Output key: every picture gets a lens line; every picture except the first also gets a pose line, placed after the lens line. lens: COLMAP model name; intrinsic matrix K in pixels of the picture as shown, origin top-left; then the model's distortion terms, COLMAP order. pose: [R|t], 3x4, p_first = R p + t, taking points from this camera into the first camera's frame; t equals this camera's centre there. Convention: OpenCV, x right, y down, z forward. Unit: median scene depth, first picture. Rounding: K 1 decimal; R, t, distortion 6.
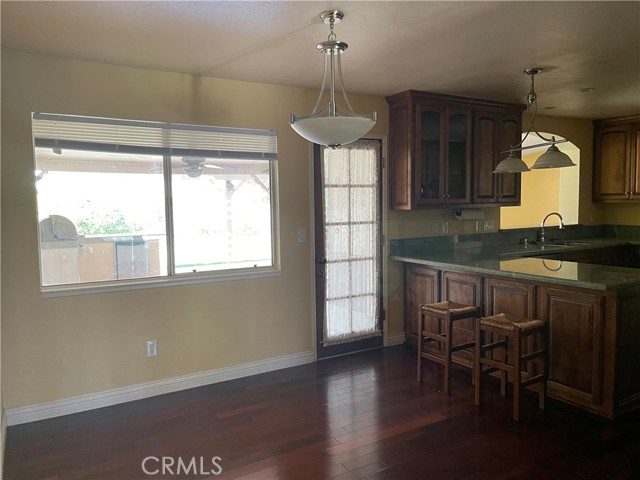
lens RADIAL K [[485.0, 0, 320.0], [0, 485.0, 240.0], [0, 0, 1]] dist [0.002693, 0.000987]
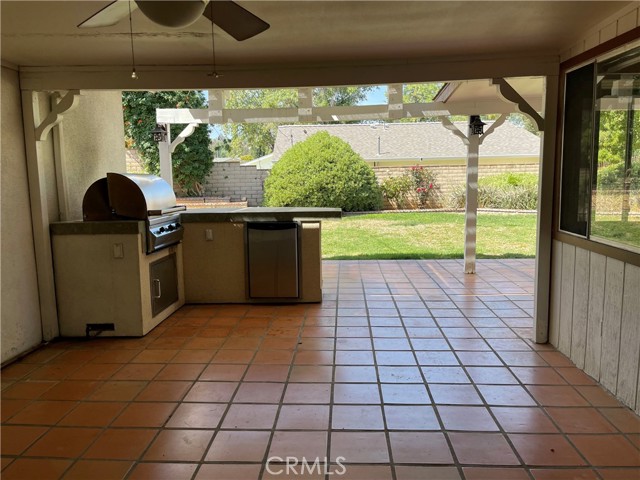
lens RADIAL K [[485.0, 0, 320.0], [0, 485.0, 240.0], [0, 0, 1]] dist [0.002693, 0.000987]
pose [[0.829291, 0.086365, -0.552103, -0.048762], [-0.048167, 0.995355, 0.083353, -0.047737], [0.556737, -0.042531, 0.829599, 0.957998]]
